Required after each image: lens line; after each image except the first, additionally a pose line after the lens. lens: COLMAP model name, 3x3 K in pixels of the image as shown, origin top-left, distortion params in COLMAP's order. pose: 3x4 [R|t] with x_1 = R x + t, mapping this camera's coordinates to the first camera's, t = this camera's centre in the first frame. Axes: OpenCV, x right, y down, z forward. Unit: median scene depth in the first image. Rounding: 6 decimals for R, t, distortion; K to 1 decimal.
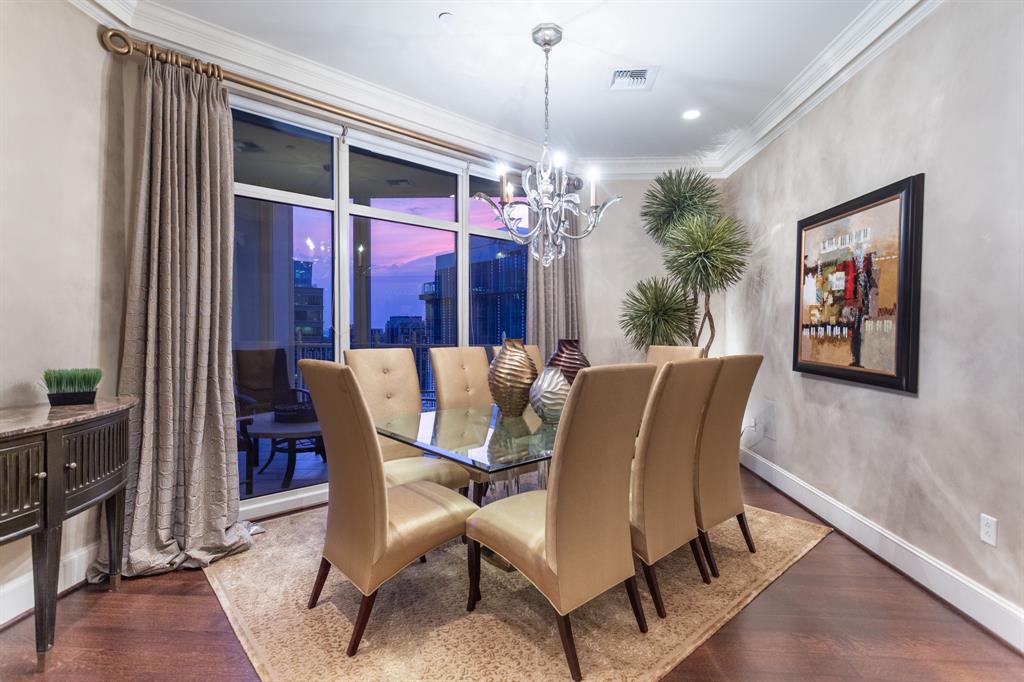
lens RADIAL K [[487.3, 0, 516.0], [0, 487.3, 338.0], [0, 0, 1]] dist [0.000547, 0.004866]
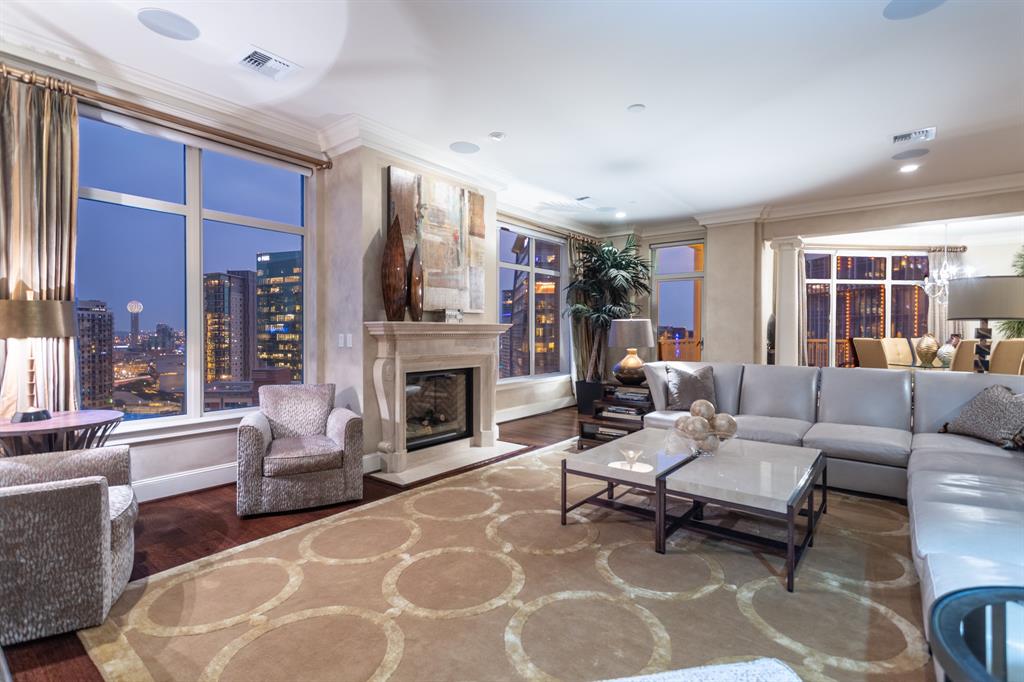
lens RADIAL K [[487.3, 0, 516.0], [0, 487.3, 338.0], [0, 0, 1]] dist [0.000547, 0.004866]
pose [[0.815007, 0.008778, -0.579385, -0.247774], [-0.010517, 0.999945, 0.000356, 0.040429], [0.579356, 0.005803, 0.815054, -2.111911]]
